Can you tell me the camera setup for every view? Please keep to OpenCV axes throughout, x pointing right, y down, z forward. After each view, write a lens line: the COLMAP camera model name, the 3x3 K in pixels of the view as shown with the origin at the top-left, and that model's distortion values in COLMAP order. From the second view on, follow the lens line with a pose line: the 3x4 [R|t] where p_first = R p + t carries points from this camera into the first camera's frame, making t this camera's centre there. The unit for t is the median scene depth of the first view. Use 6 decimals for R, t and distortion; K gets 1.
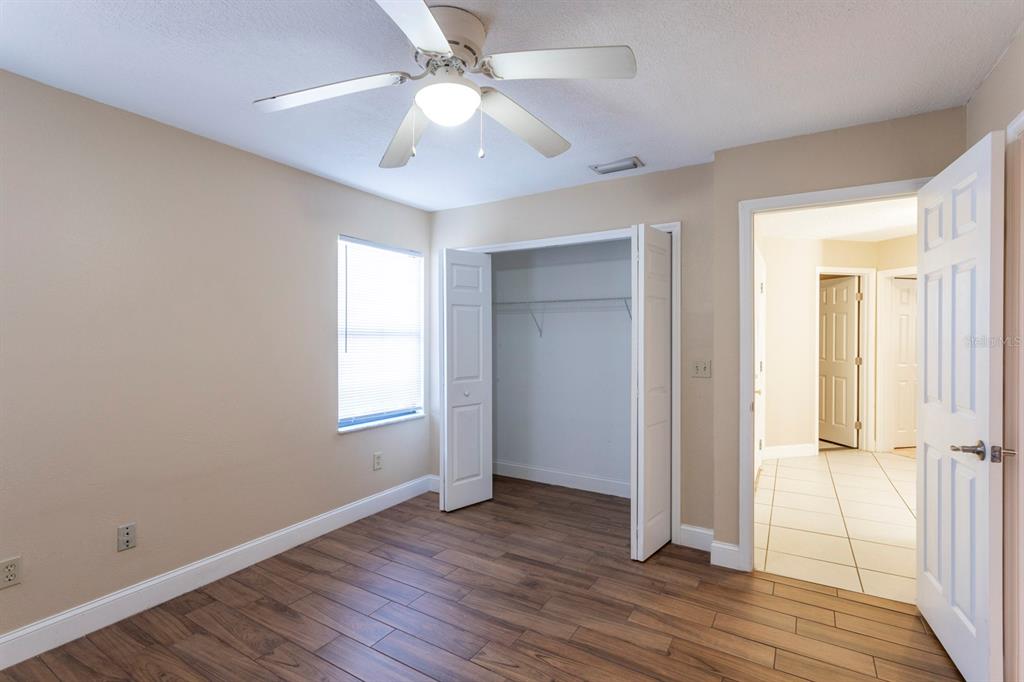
lens RADIAL K [[477.9, 0, 504.5], [0, 477.9, 335.6], [0, 0, 1]] dist [0.000126, 0.001390]
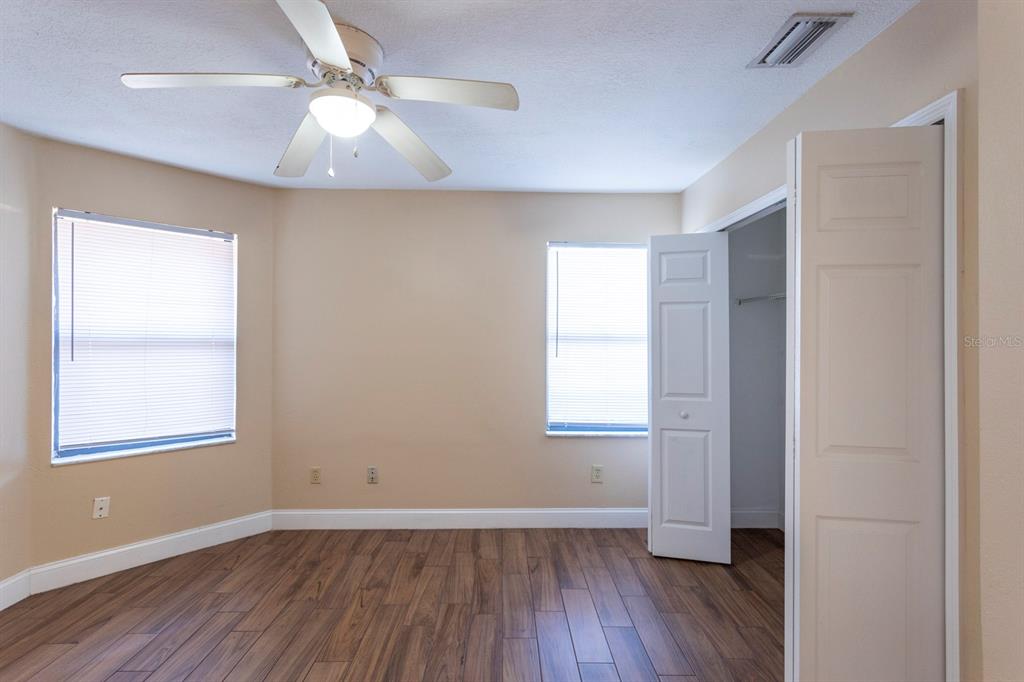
lens RADIAL K [[477.9, 0, 504.5], [0, 477.9, 335.6], [0, 0, 1]] dist [0.000126, 0.001390]
pose [[0.549527, -0.005763, -0.835456, 0.452697], [-0.006225, 0.999920, -0.010993, 0.001655], [0.835452, 0.011242, 0.549448, 0.350101]]
